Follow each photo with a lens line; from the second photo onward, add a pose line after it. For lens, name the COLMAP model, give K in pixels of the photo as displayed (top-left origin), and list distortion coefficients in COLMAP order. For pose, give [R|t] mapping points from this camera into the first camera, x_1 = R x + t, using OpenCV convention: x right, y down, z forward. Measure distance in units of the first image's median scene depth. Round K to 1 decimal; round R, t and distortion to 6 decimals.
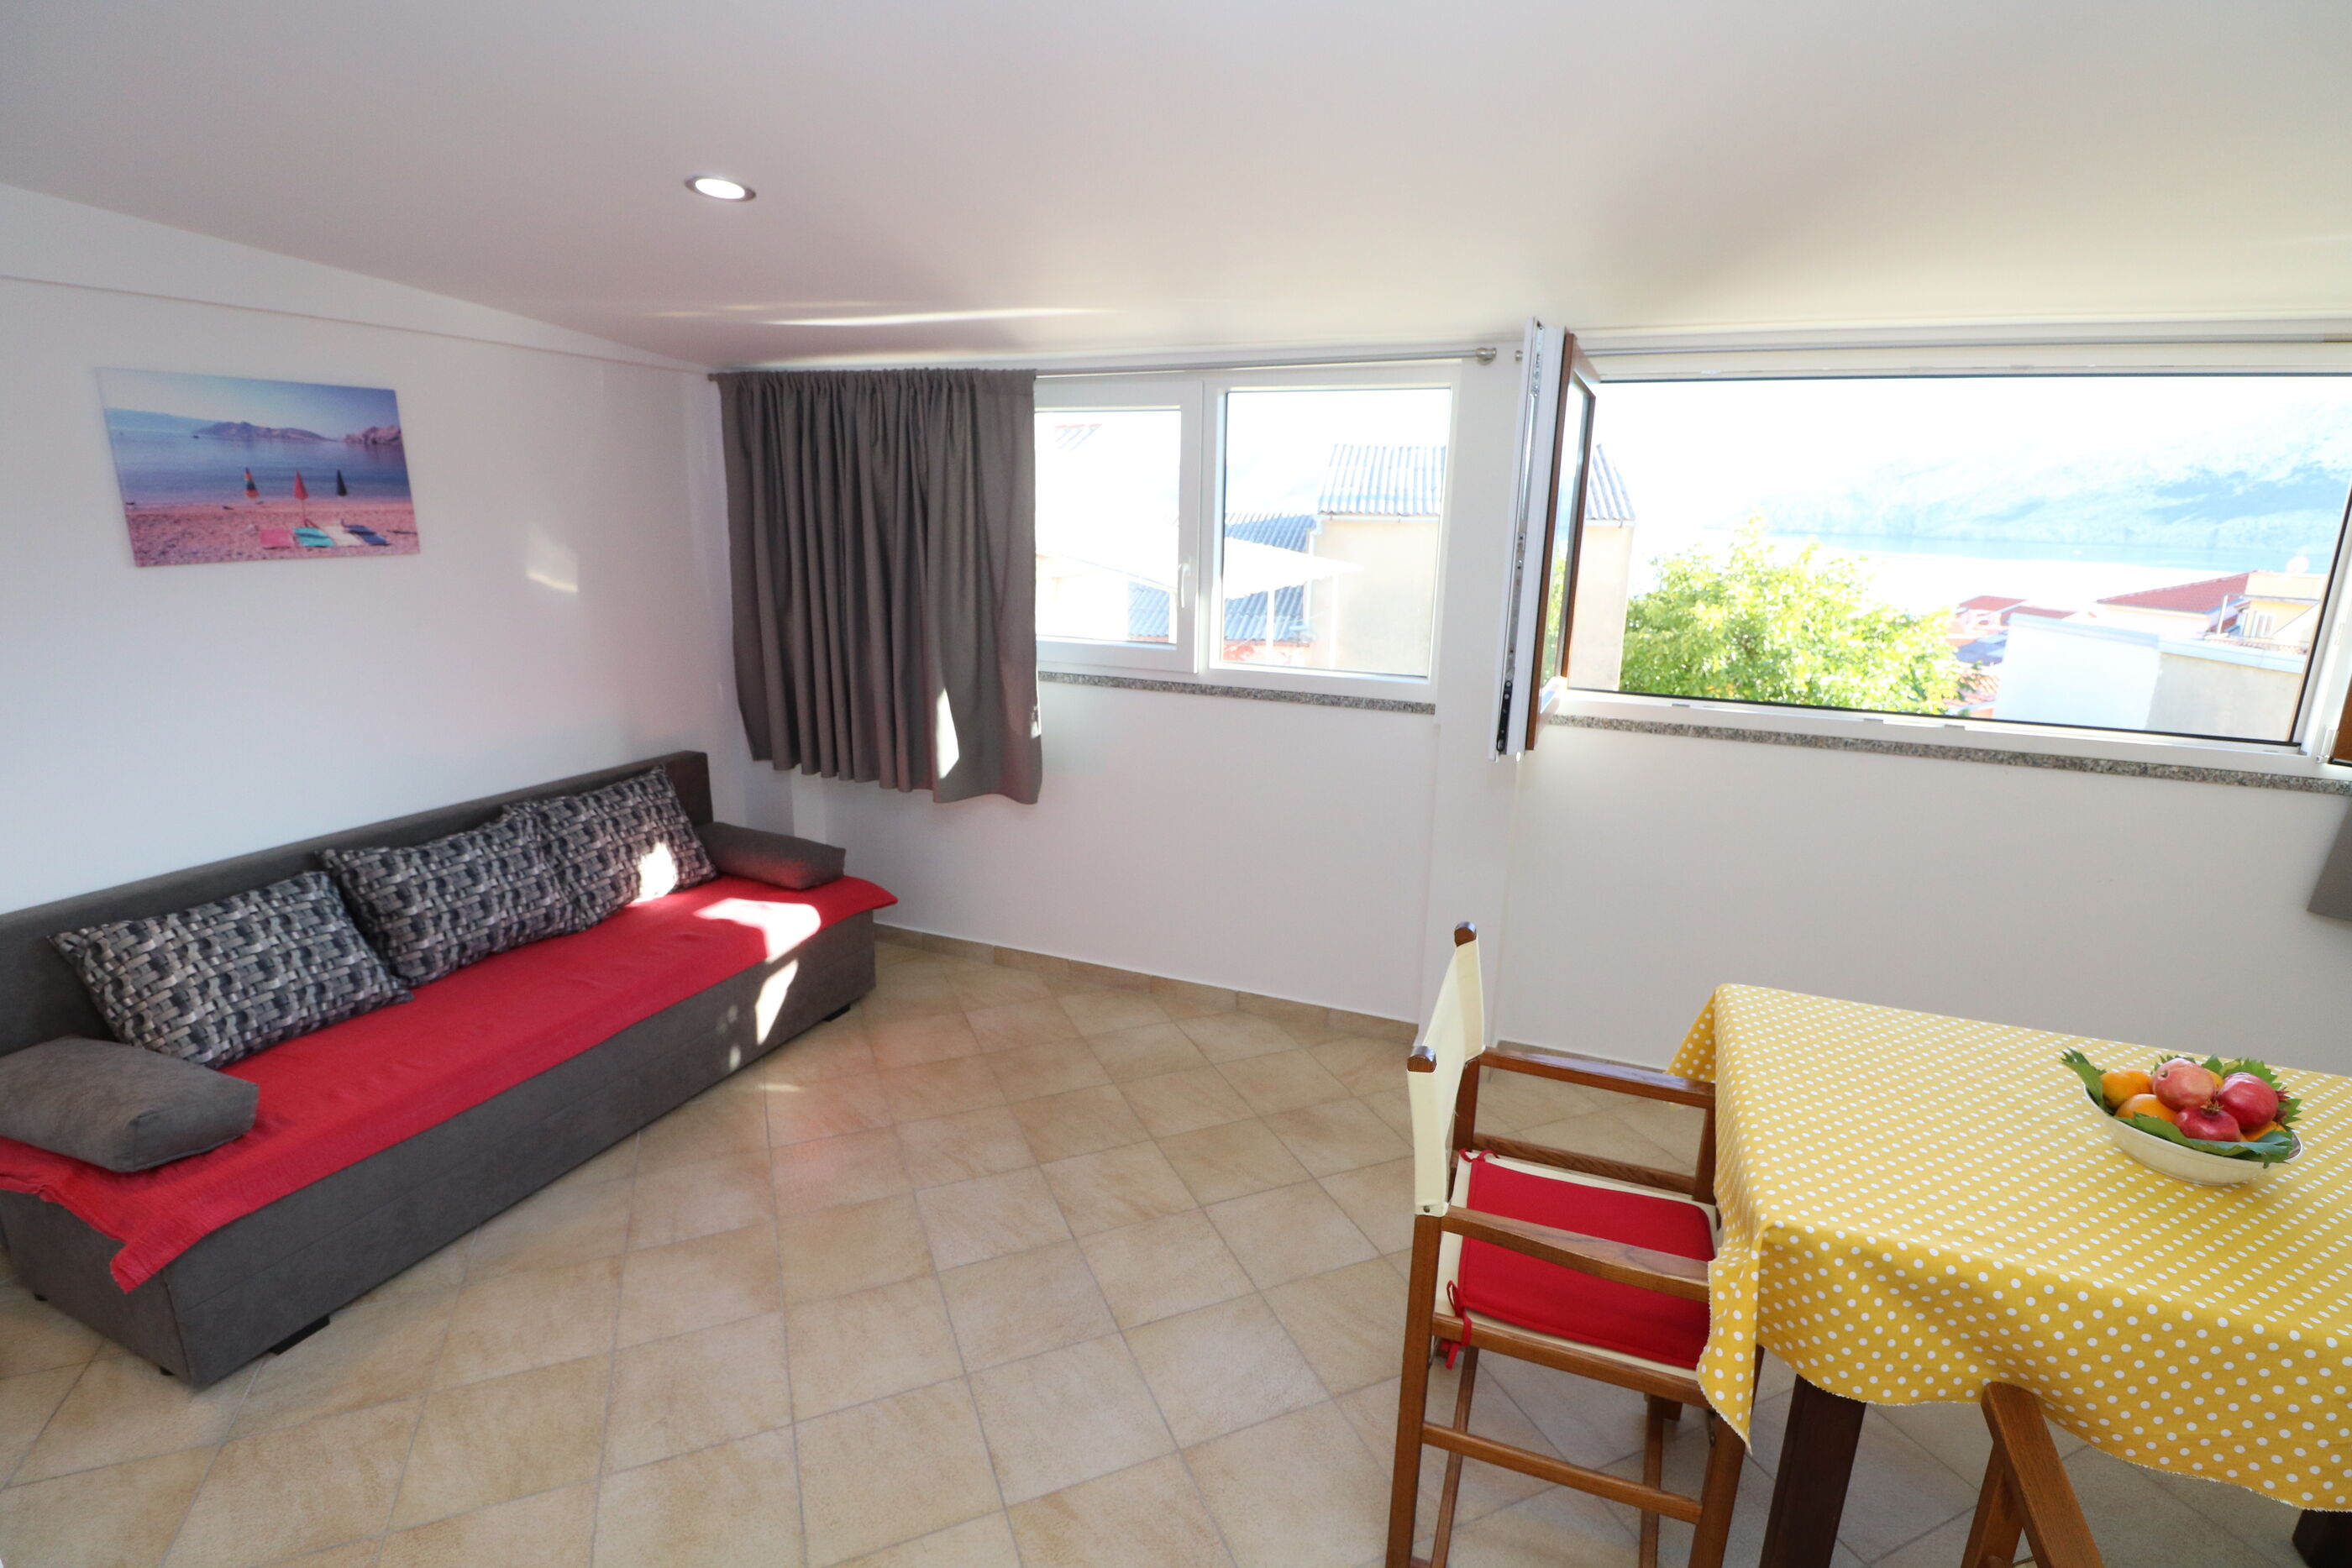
lens RADIAL K [[1091.9, 0, 1195.2], [0, 1091.9, 785.3], [0, 0, 1]] dist [-0.004494, -0.009525]
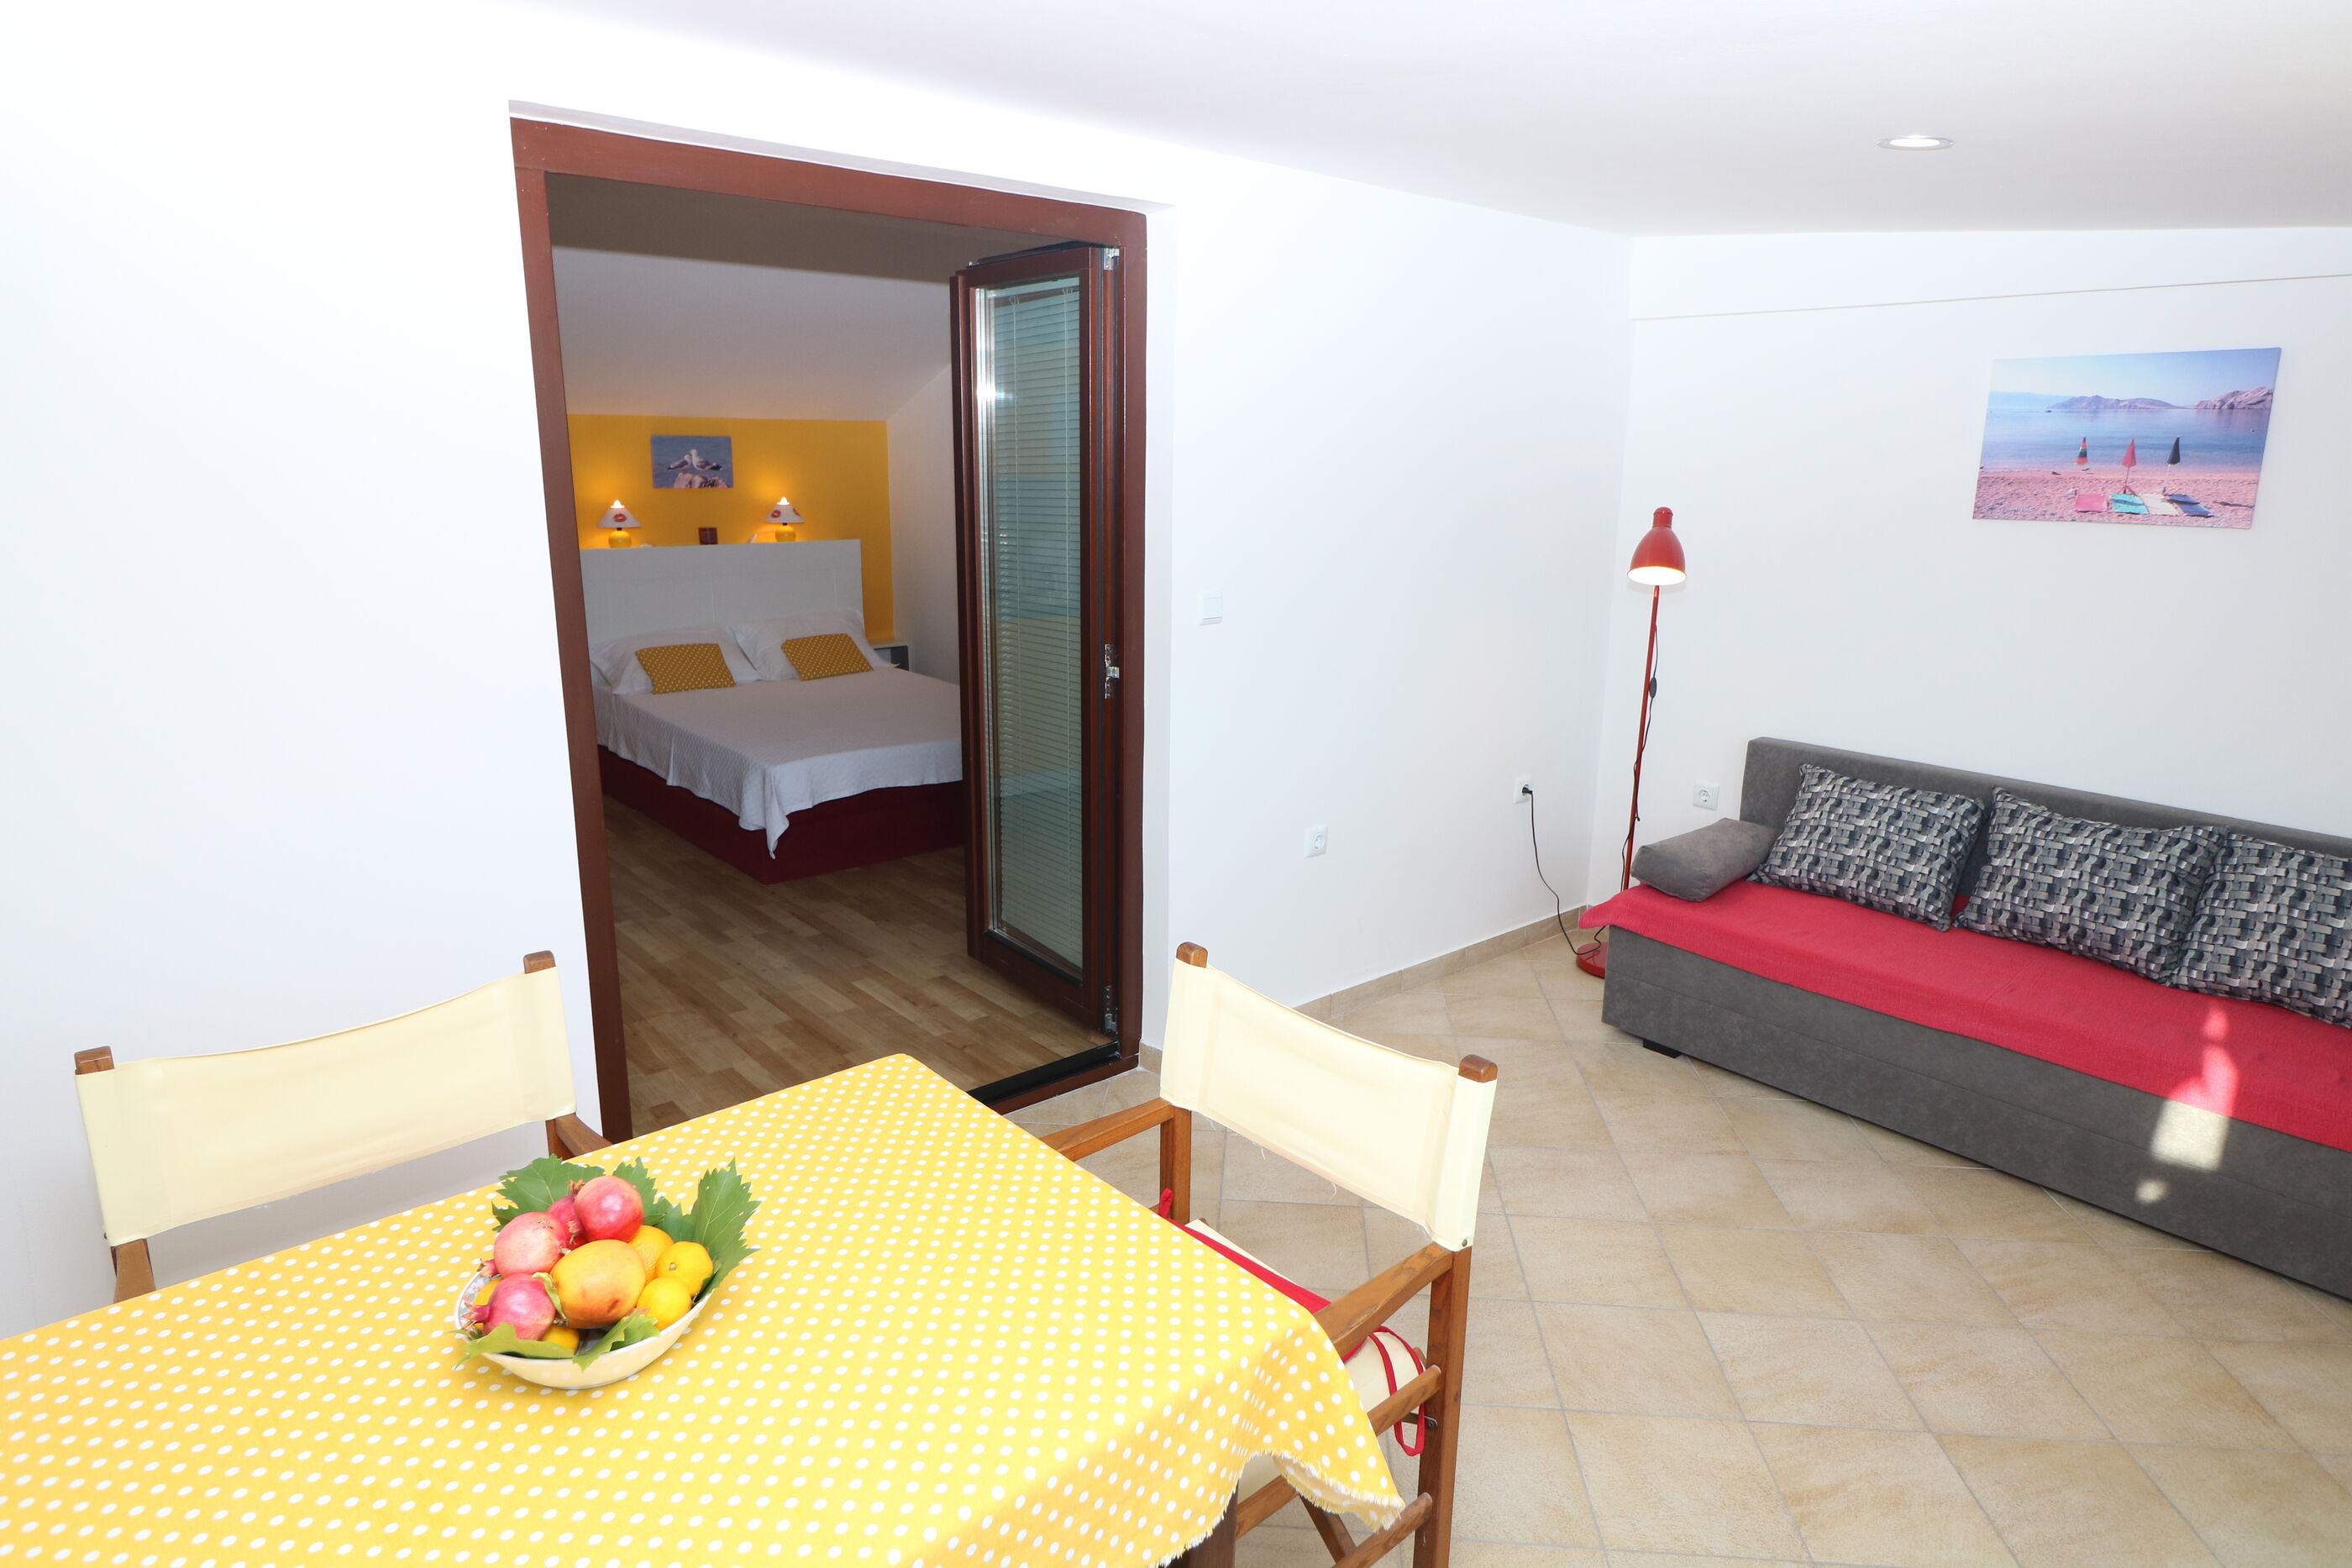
lens RADIAL K [[1373.0, 0, 1179.5], [0, 1373.0, 784.2], [0, 0, 1]] dist [0.003043, -0.004372]
pose [[-0.456749, 0.192428, -0.868535, 0.708406], [-0.238135, 0.914247, 0.327787, -0.183380], [0.857131, 0.356544, -0.371757, 0.746198]]
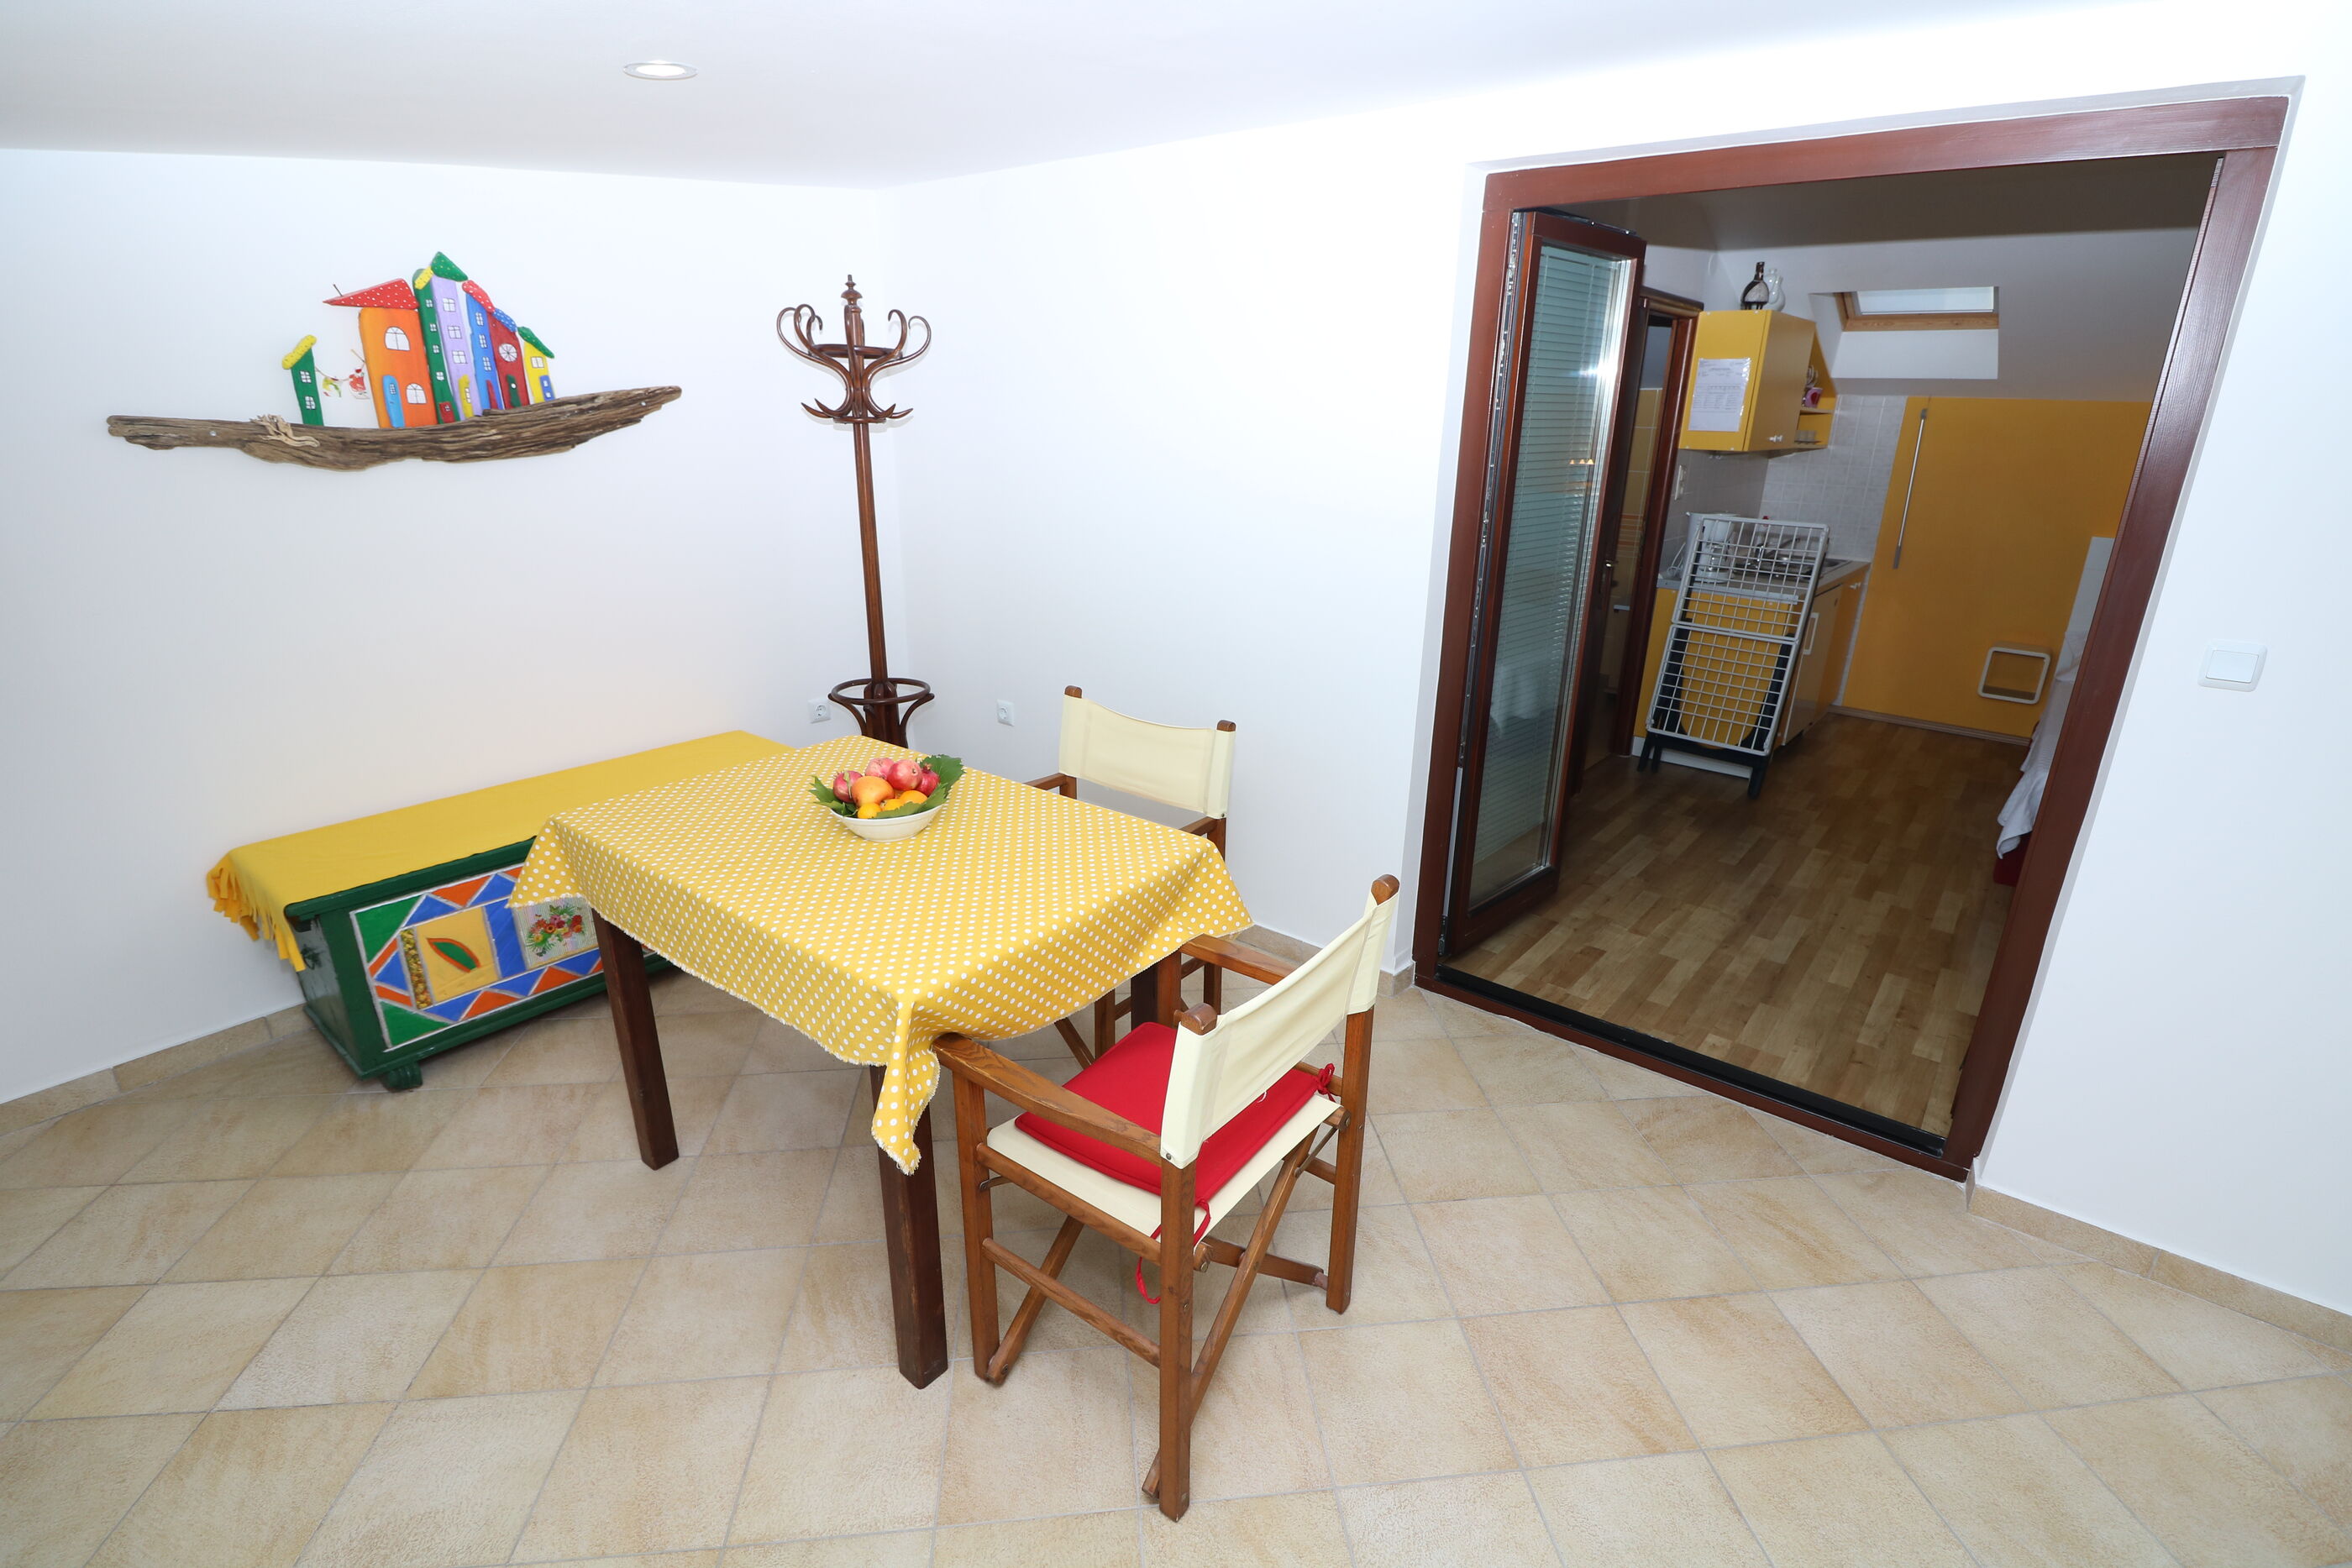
lens RADIAL K [[1118.2, 0, 1196.2], [0, 1118.2, 788.0], [0, 0, 1]] dist [0.000994, -0.008683]
pose [[-0.961938, -0.121456, 0.244795, 0.066125], [0.033486, 0.836660, 0.546698, -0.265686], [-0.271210, 0.534086, -0.800748, 1.027340]]
